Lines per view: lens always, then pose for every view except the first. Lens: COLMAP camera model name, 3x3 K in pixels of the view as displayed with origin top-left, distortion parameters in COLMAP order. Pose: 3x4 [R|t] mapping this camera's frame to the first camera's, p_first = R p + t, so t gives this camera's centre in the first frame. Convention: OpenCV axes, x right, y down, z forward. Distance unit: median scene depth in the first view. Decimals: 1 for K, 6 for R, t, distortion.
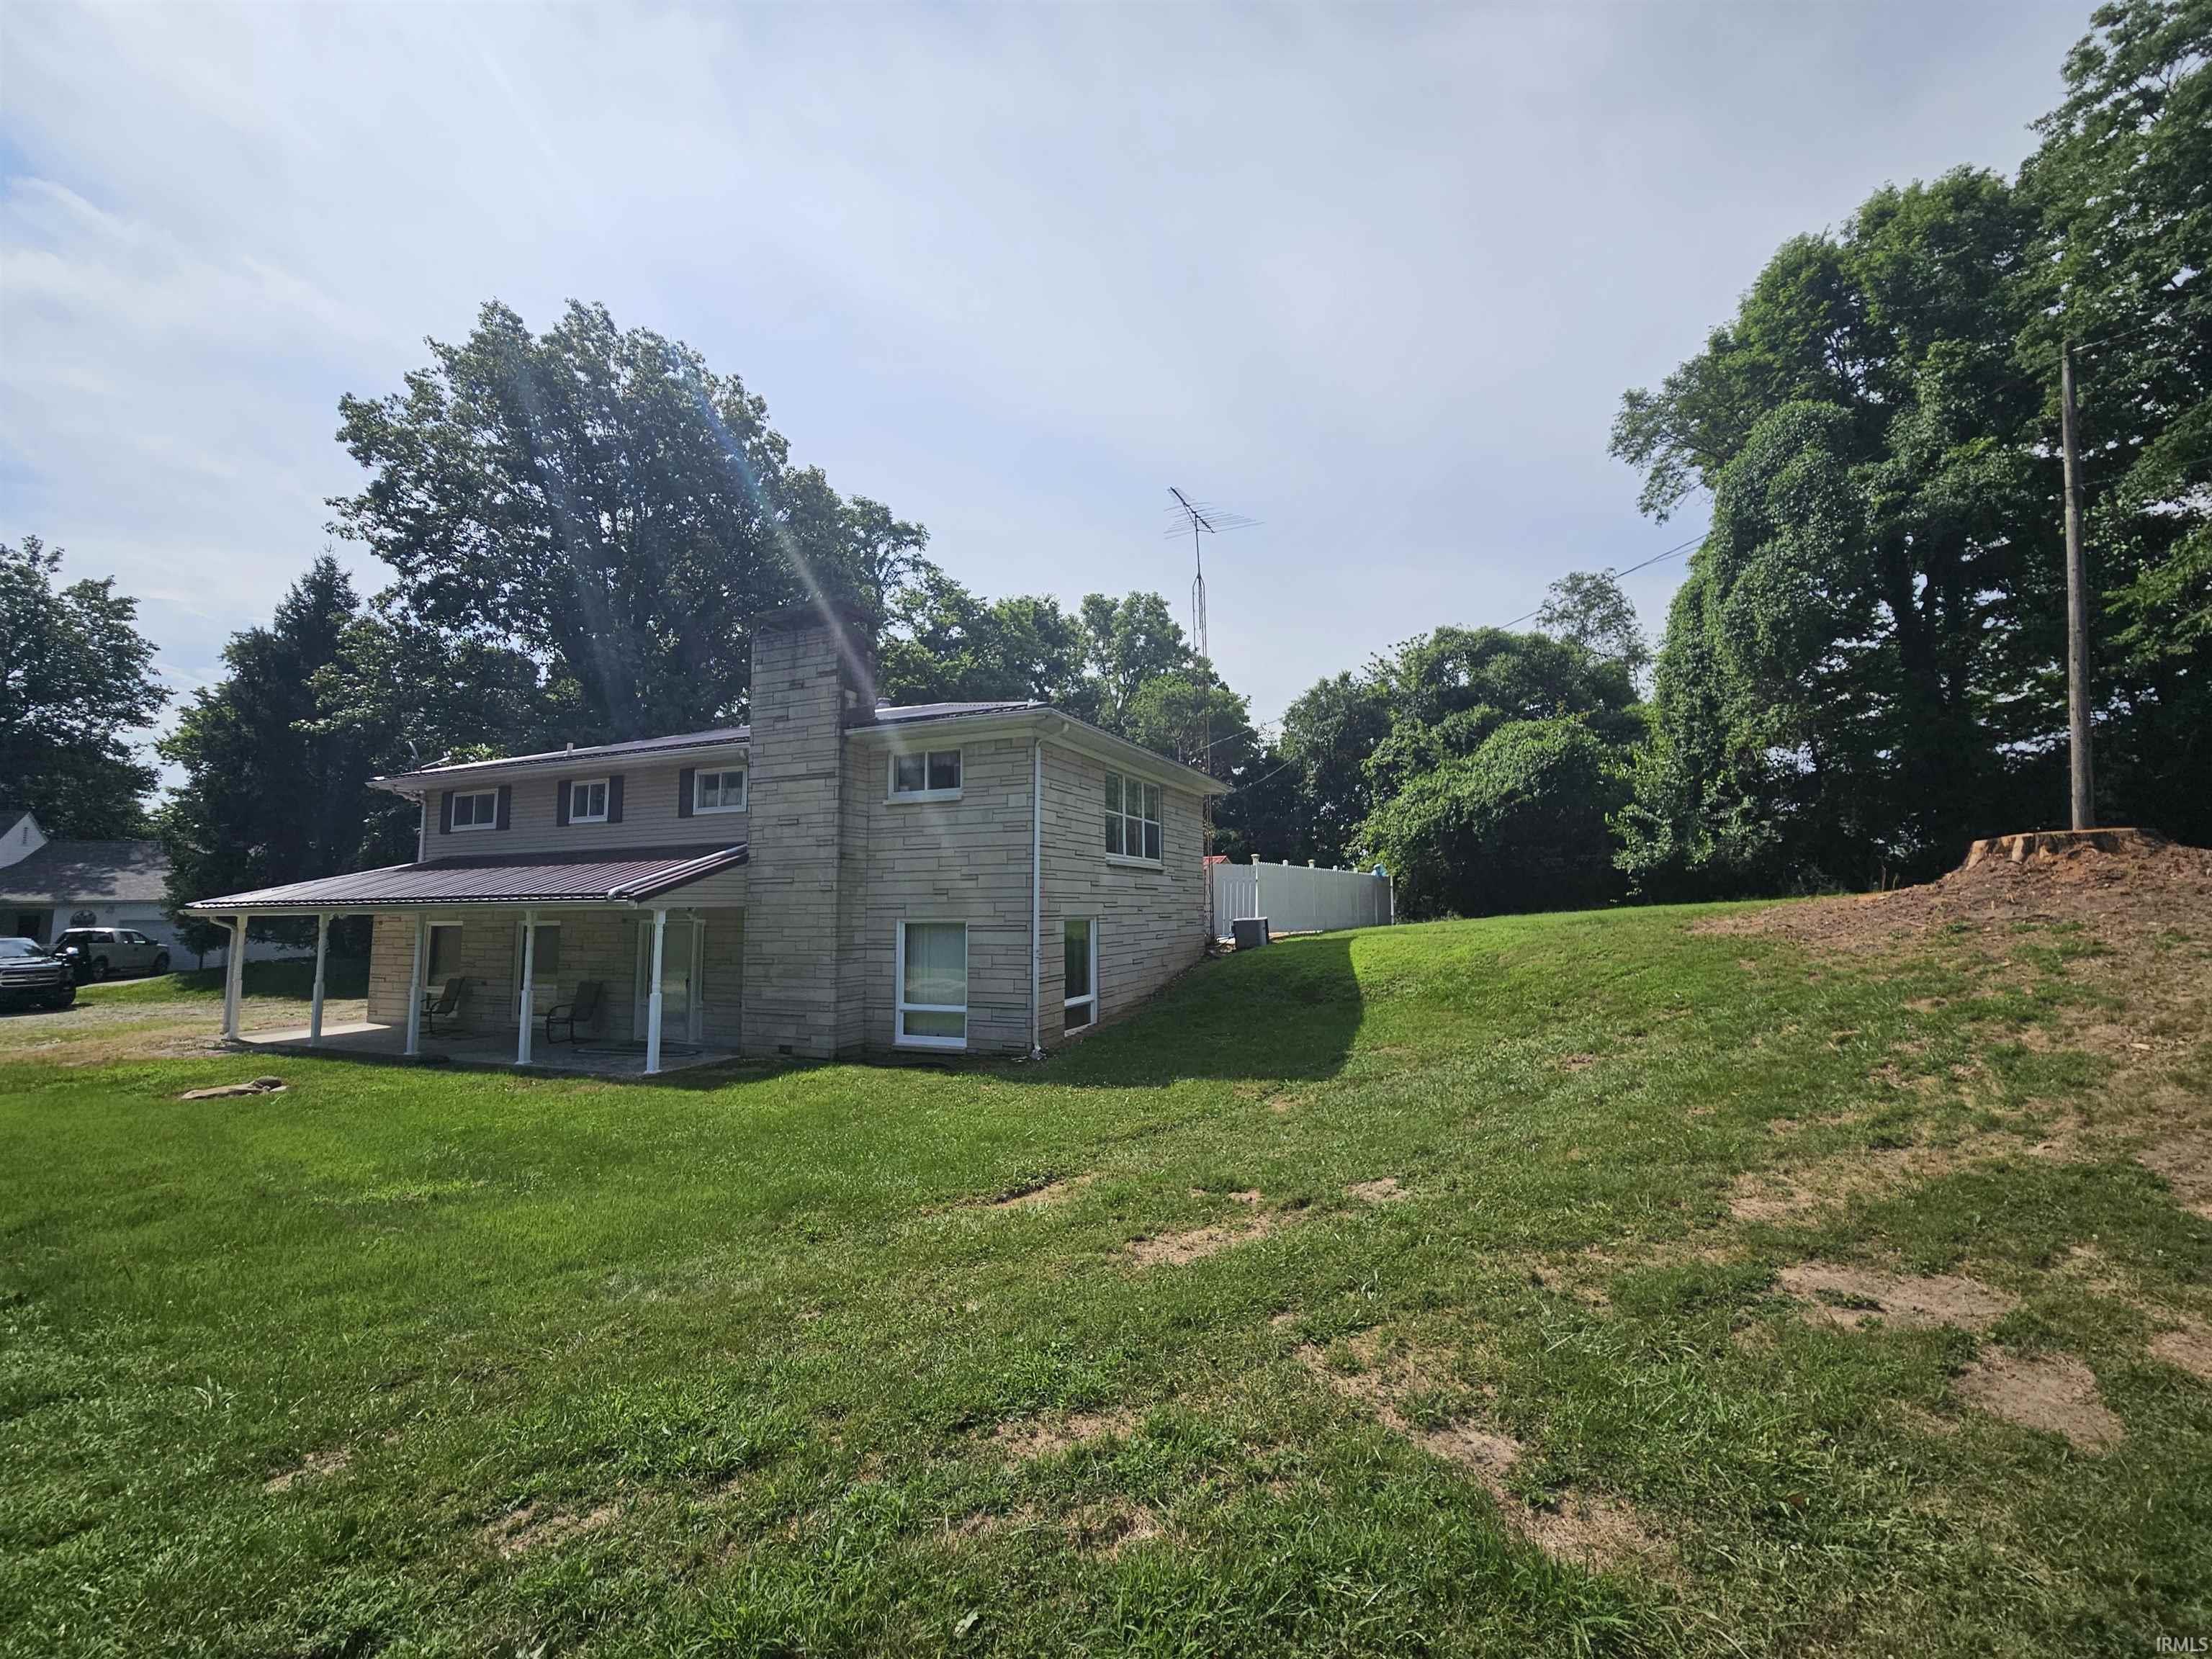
lens RADIAL K [[897.1, 0, 1106.0], [0, 897.1, 829.5], [0, 0, 1]] dist [-0.003059, -0.000101]
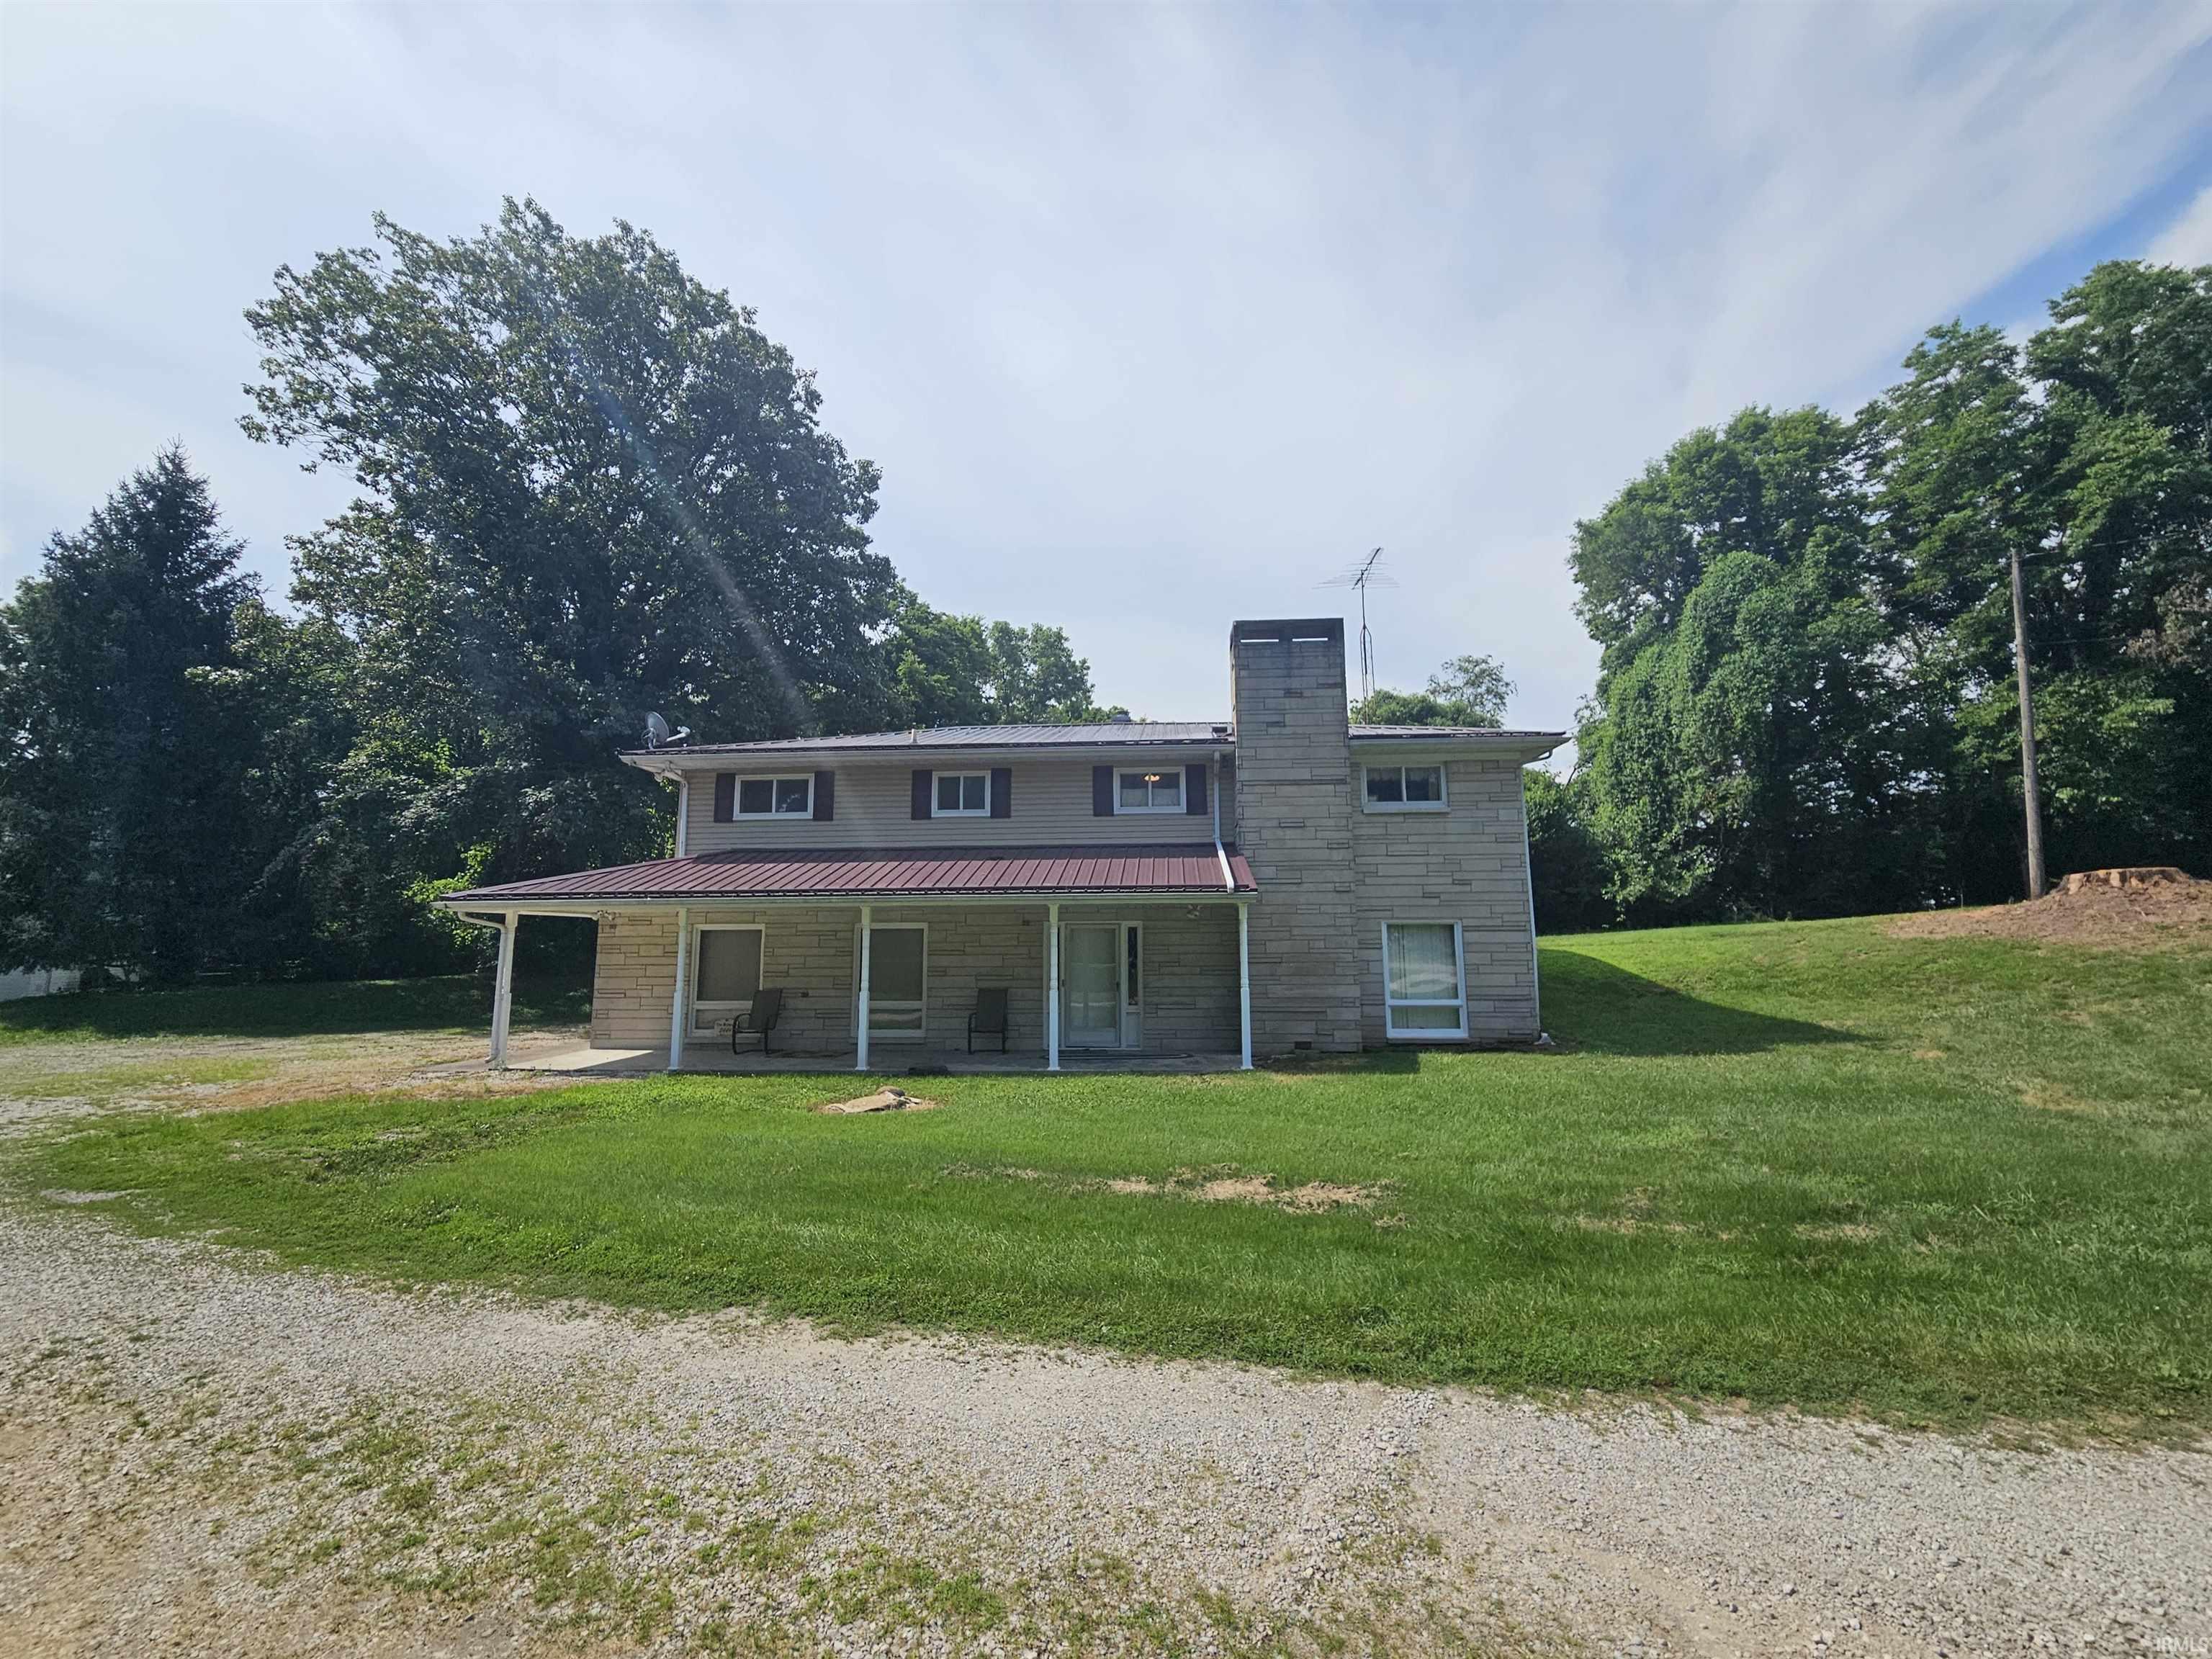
lens RADIAL K [[897.1, 0, 1106.0], [0, 897.1, 829.5], [0, 0, 1]] dist [-0.003059, -0.000101]
pose [[0.943800, 0.047146, 0.327138, -0.587324], [-0.033295, 0.998301, -0.047815, 0.035473], [-0.328836, 0.034236, 0.943766, 0.063546]]
